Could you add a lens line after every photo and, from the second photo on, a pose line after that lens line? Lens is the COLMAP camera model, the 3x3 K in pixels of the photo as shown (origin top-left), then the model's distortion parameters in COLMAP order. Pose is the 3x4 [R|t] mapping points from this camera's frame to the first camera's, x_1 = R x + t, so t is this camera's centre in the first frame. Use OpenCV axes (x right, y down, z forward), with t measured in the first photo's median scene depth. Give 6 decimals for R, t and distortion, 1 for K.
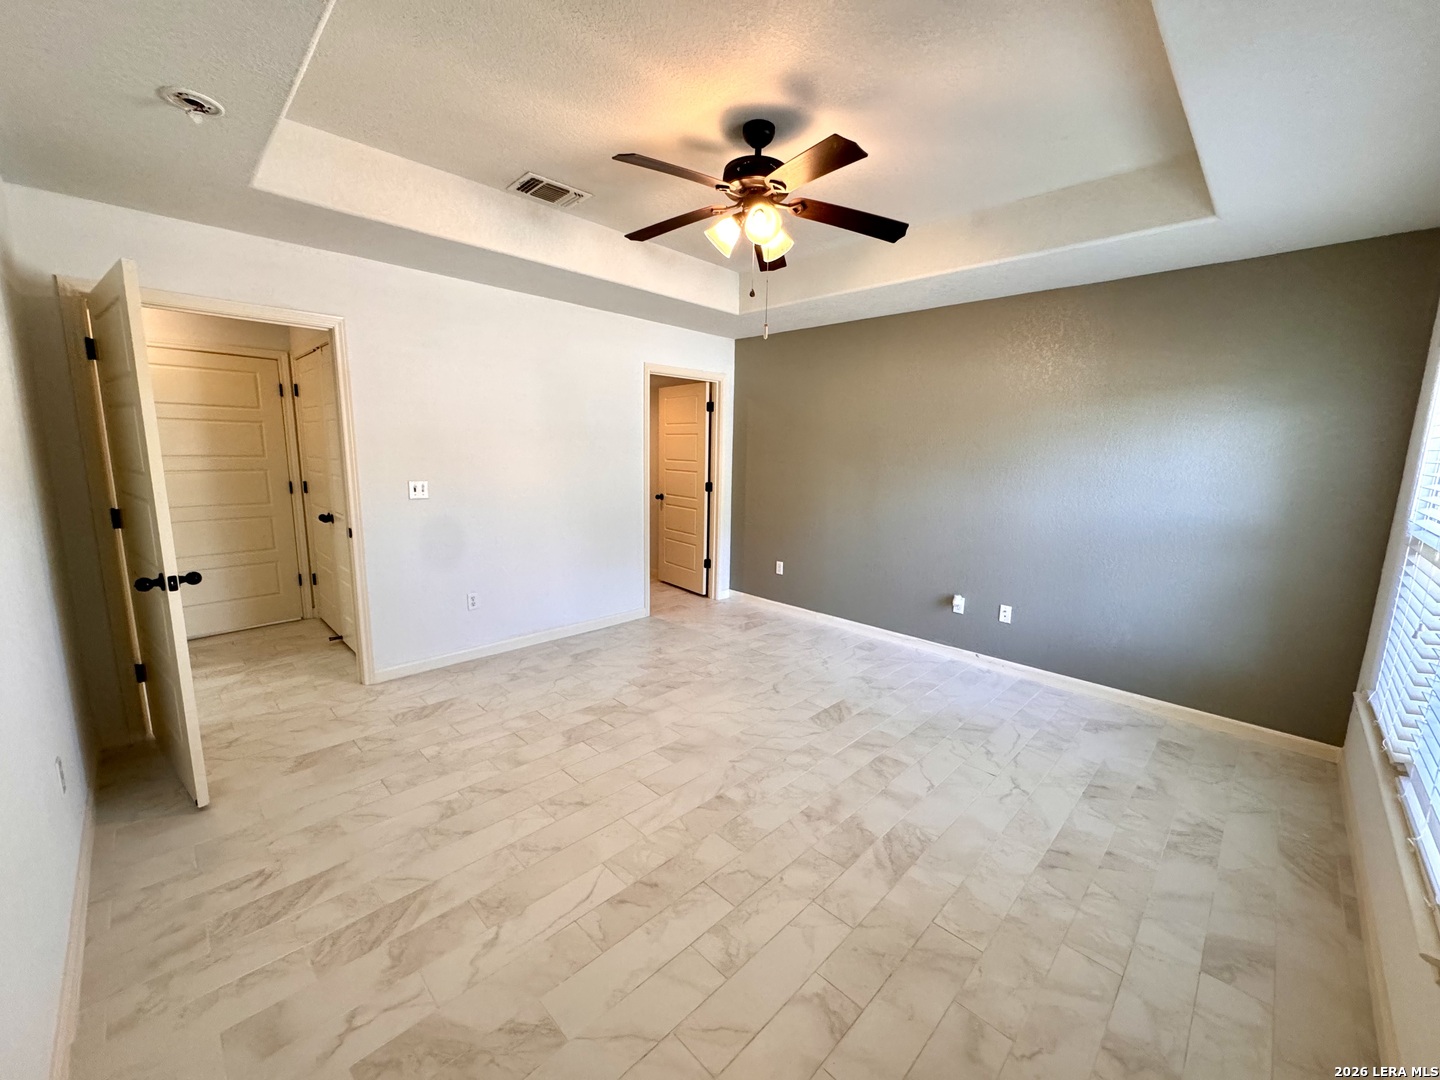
lens RADIAL K [[572.4, 0, 722.2], [0, 572.4, 538.7], [0, 0, 1]] dist [-0.002454, -0.000022]
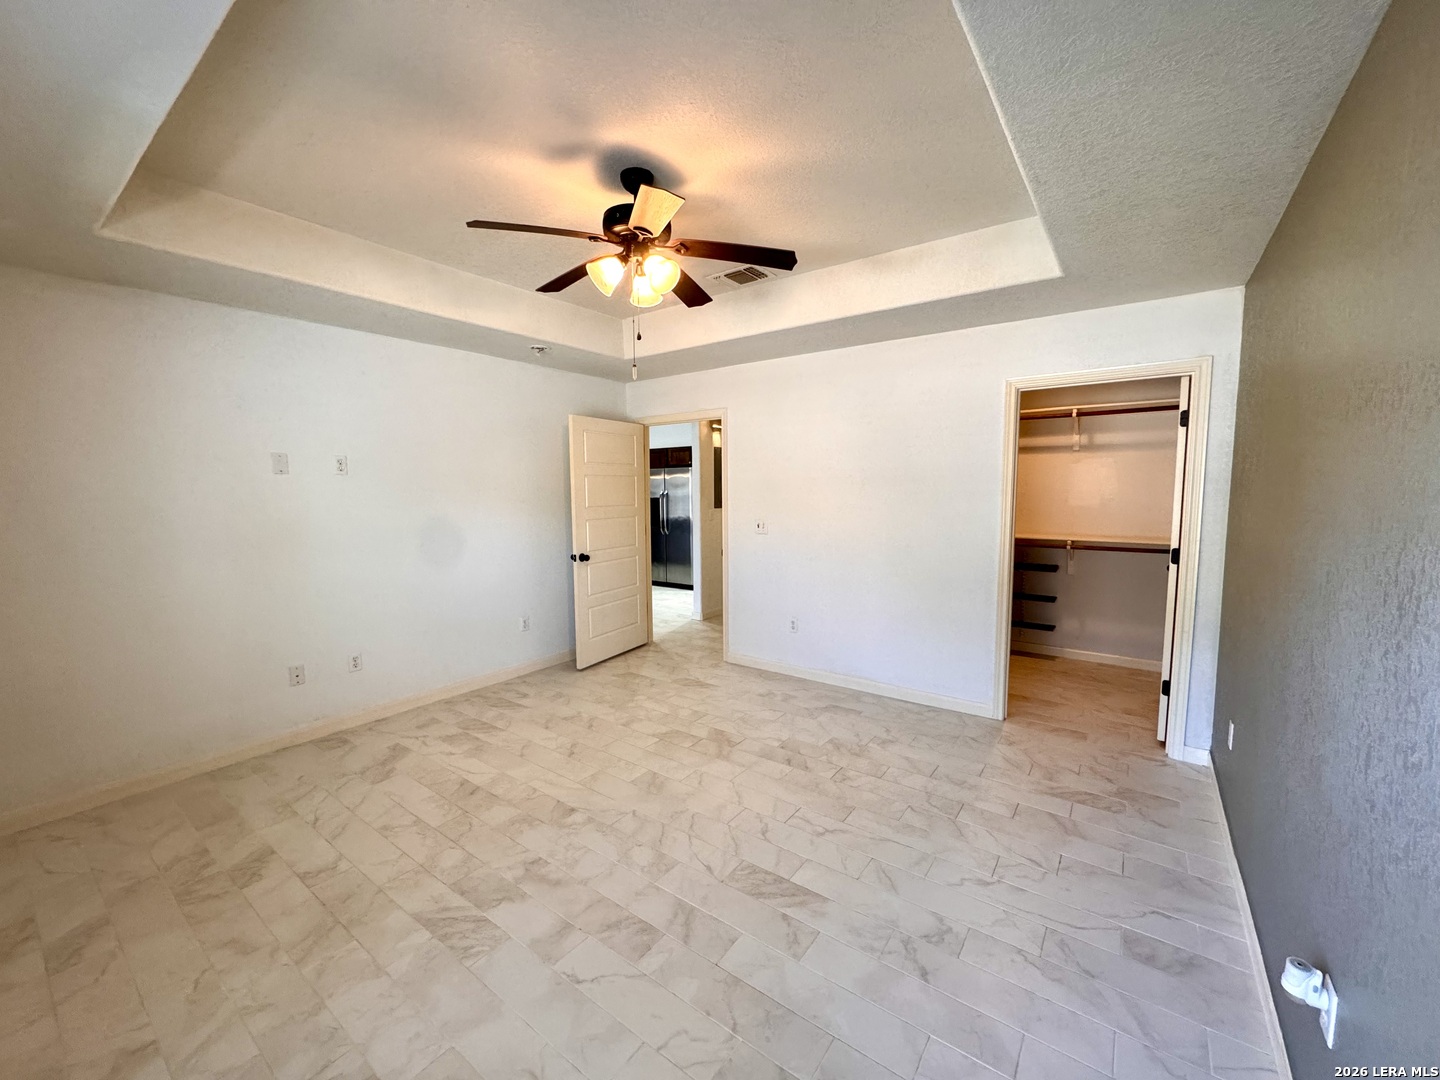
lens RADIAL K [[572.4, 0, 719.3], [0, 572.4, 541.5], [0, 0, 1]] dist [-0.002454, -0.000022]
pose [[0.141181, 0.071618, -0.987390, 0.953624], [-0.148322, 0.987653, 0.050430, -0.133753], [0.978810, 0.139332, 0.150060, 0.920727]]
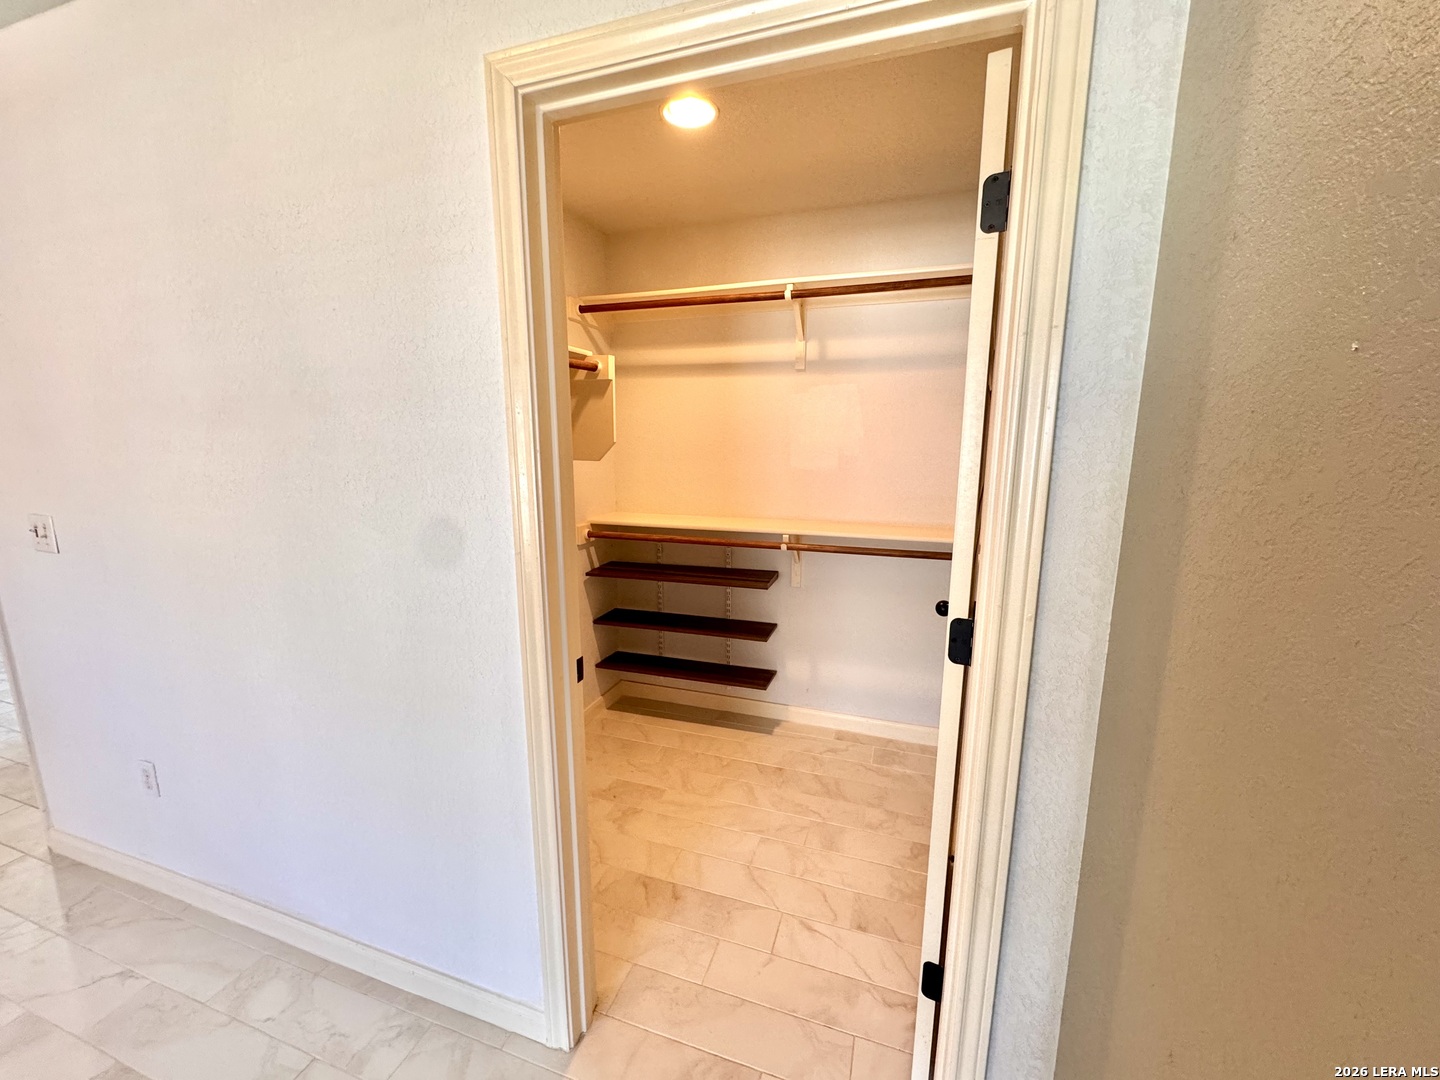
lens RADIAL K [[572.4, 0, 719.2], [0, 572.4, 543.7], [0, 0, 1]] dist [-0.002454, -0.000022]
pose [[0.438156, 0.143406, -0.887386, 0.210972], [-0.136113, 0.986394, 0.092200, -0.261241], [0.888534, 0.080387, 0.451713, 1.671794]]
